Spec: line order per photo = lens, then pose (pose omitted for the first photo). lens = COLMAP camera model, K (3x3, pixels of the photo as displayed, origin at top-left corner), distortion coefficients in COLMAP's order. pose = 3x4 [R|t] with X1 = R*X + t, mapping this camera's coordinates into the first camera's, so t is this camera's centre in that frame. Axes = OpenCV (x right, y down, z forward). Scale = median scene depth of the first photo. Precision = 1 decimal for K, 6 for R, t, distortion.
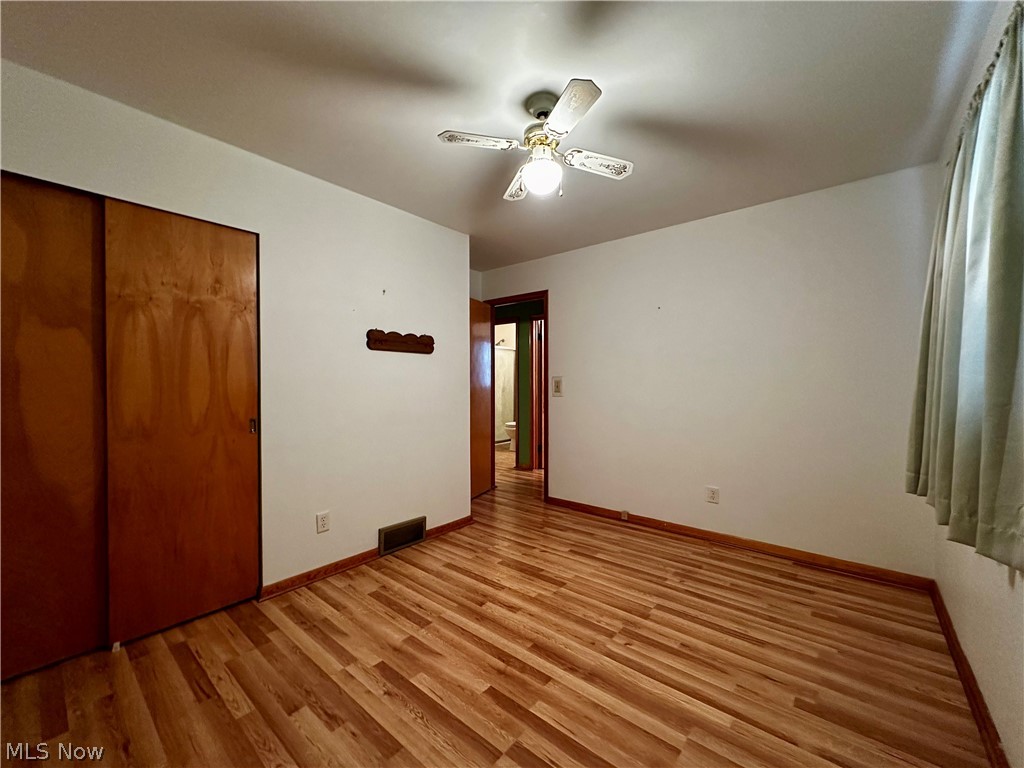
lens RADIAL K [[408.0, 0, 512.8], [0, 408.0, 384.5], [0, 0, 1]] dist [-0.001185, 0.000715]
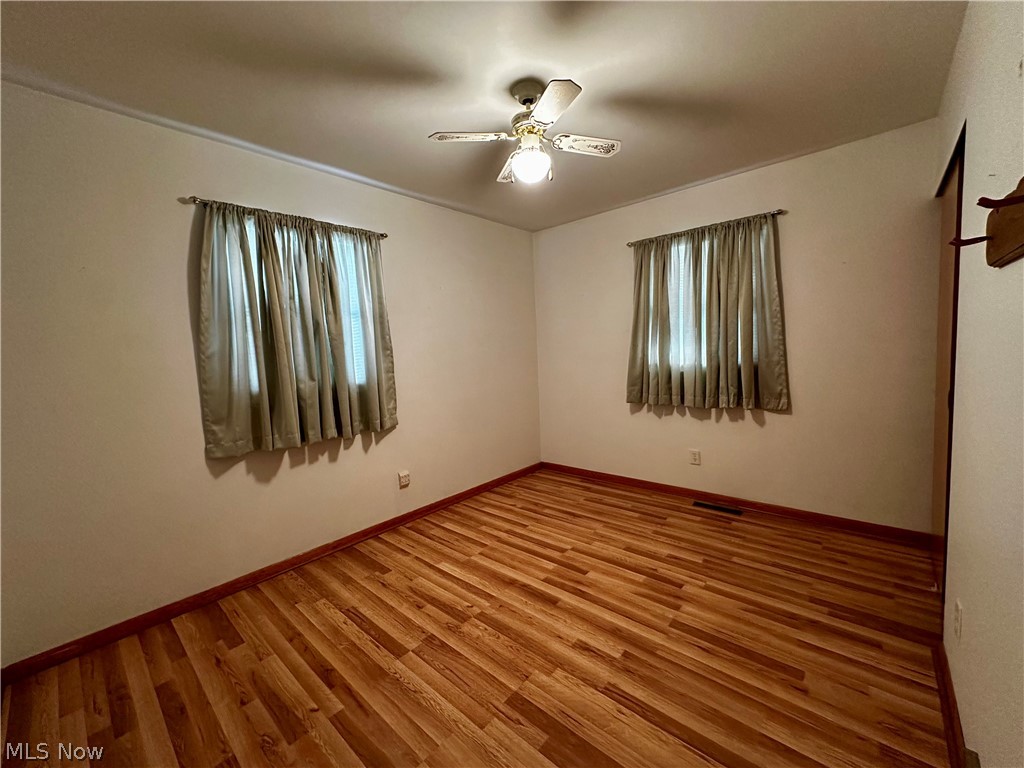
lens RADIAL K [[408.0, 0, 512.8], [0, 408.0, 384.5], [0, 0, 1]] dist [-0.001185, 0.000715]
pose [[-0.998480, 0.044909, 0.031943, 0.092449], [0.047690, 0.994580, 0.092395, -0.049281], [-0.027621, 0.093777, -0.995210, 1.830441]]
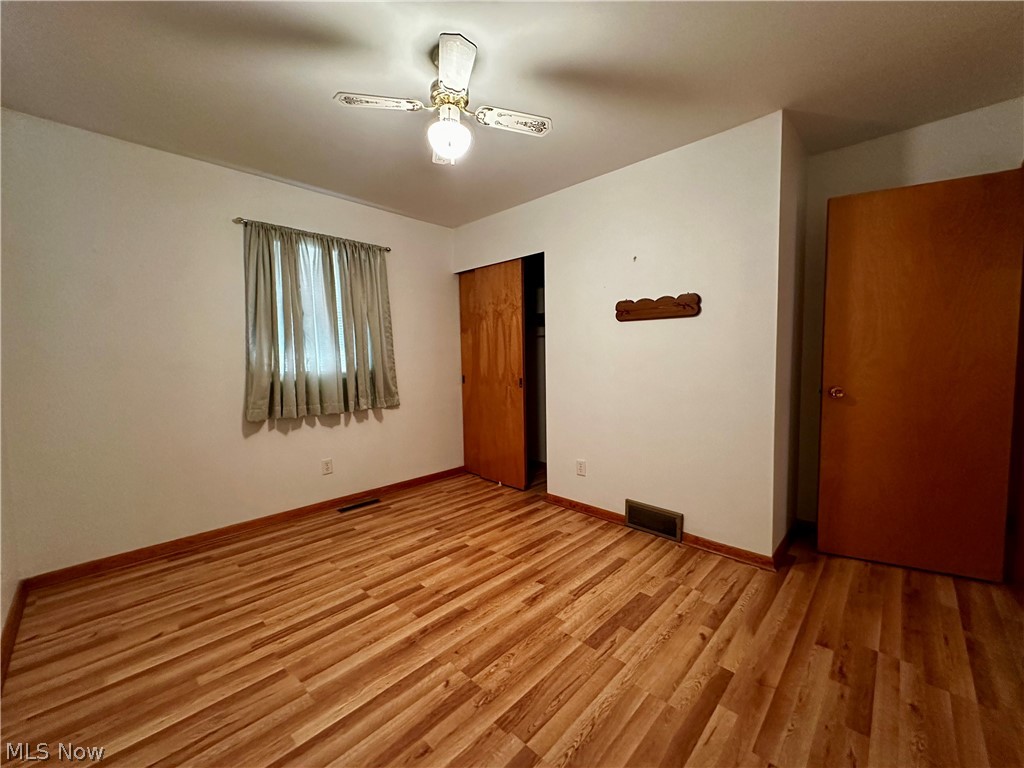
lens RADIAL K [[408.0, 0, 512.8], [0, 408.0, 384.5], [0, 0, 1]] dist [-0.001185, 0.000715]
pose [[-0.069243, 0.071310, -0.995048, 0.921823], [0.005616, 0.997454, 0.071092, -0.003872], [0.997584, -0.000666, -0.069467, 1.065447]]
